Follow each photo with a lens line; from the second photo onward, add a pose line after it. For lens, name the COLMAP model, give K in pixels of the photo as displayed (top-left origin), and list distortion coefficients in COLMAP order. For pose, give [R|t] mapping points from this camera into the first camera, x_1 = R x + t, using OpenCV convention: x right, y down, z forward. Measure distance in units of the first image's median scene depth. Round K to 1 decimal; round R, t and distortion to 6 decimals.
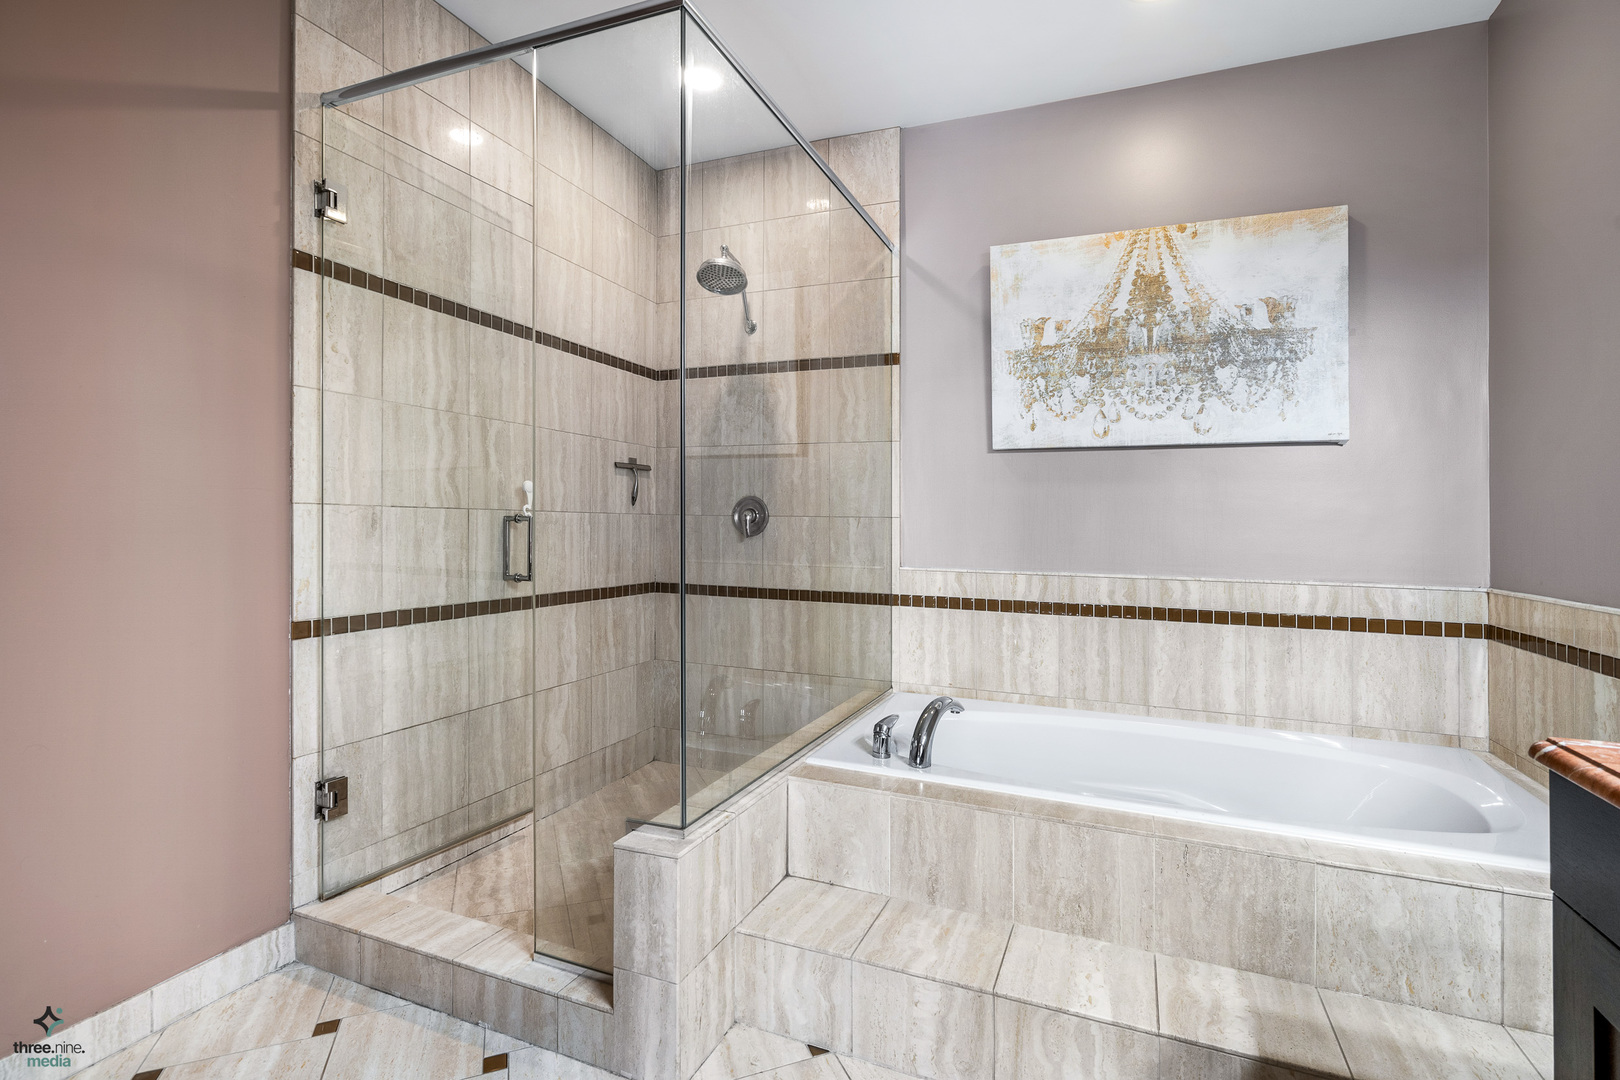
lens RADIAL K [[743.3, 0, 835.5], [0, 743.3, 518.2], [0, 0, 1]] dist [-0.005347, 0.002783]
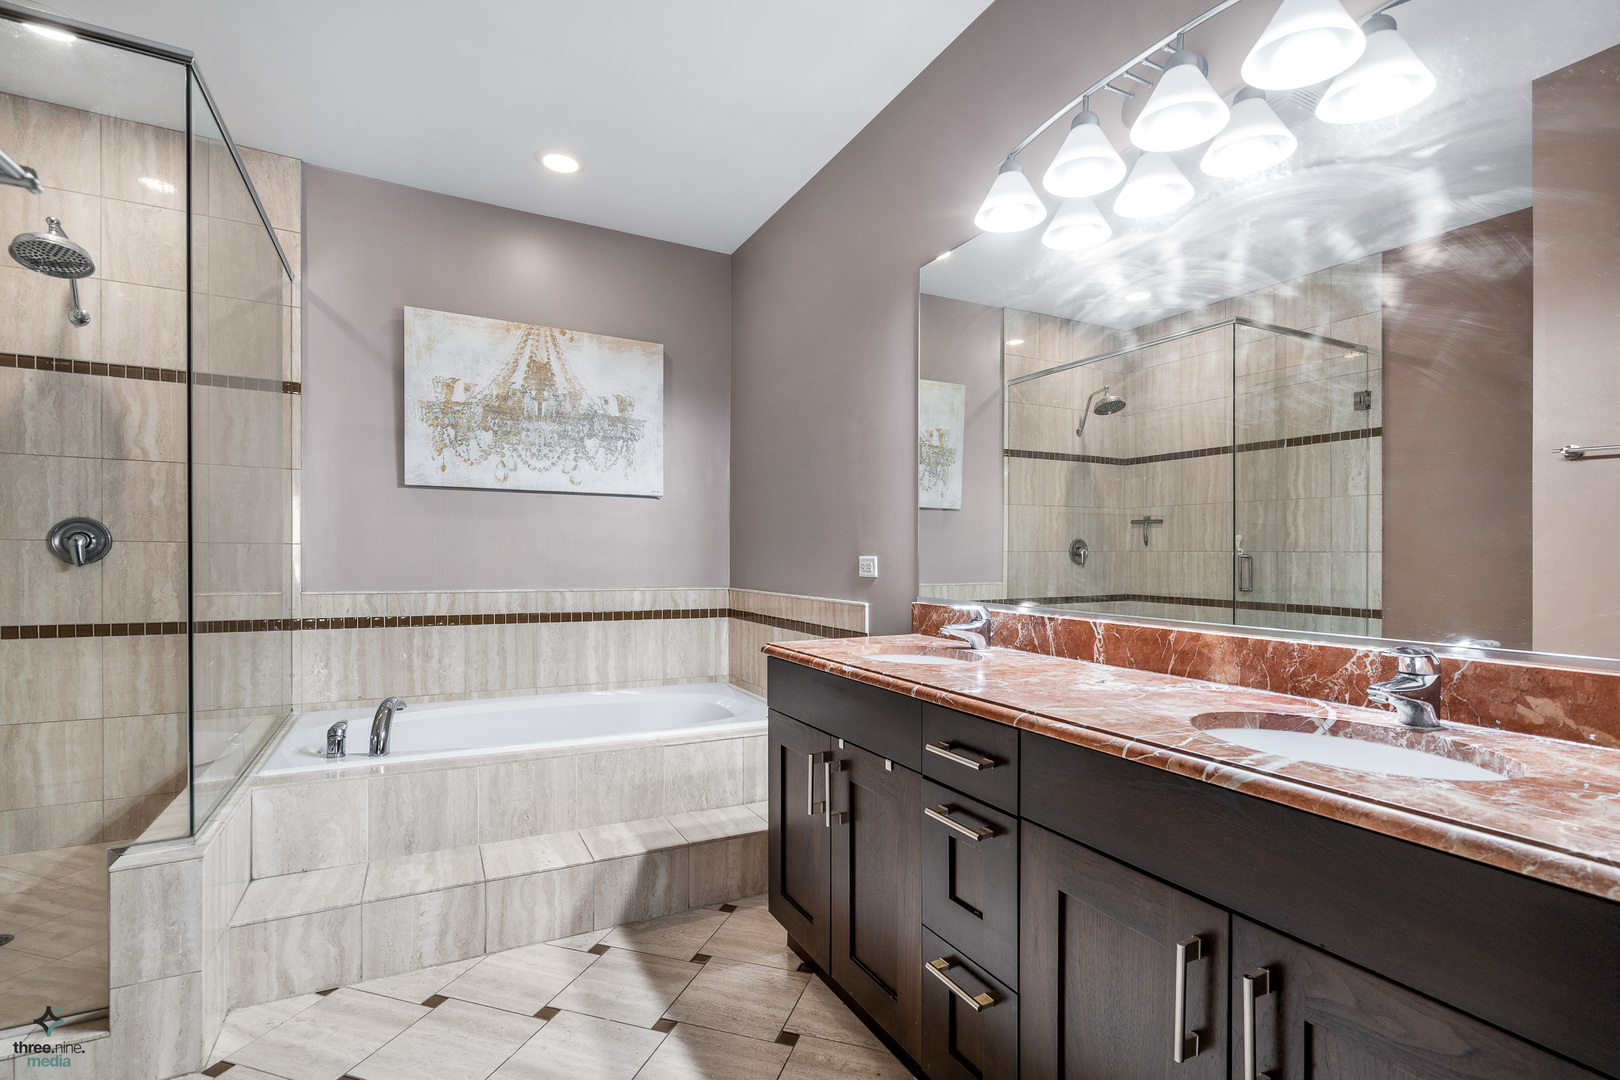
lens RADIAL K [[743.3, 0, 809.9], [0, 743.3, 547.1], [0, 0, 1]] dist [-0.005347, 0.002783]
pose [[0.650229, 0.001293, 0.759737, -0.277686], [-0.007477, 0.999961, 0.004697, -0.007544], [-0.759702, -0.008734, 0.650213, -0.236444]]
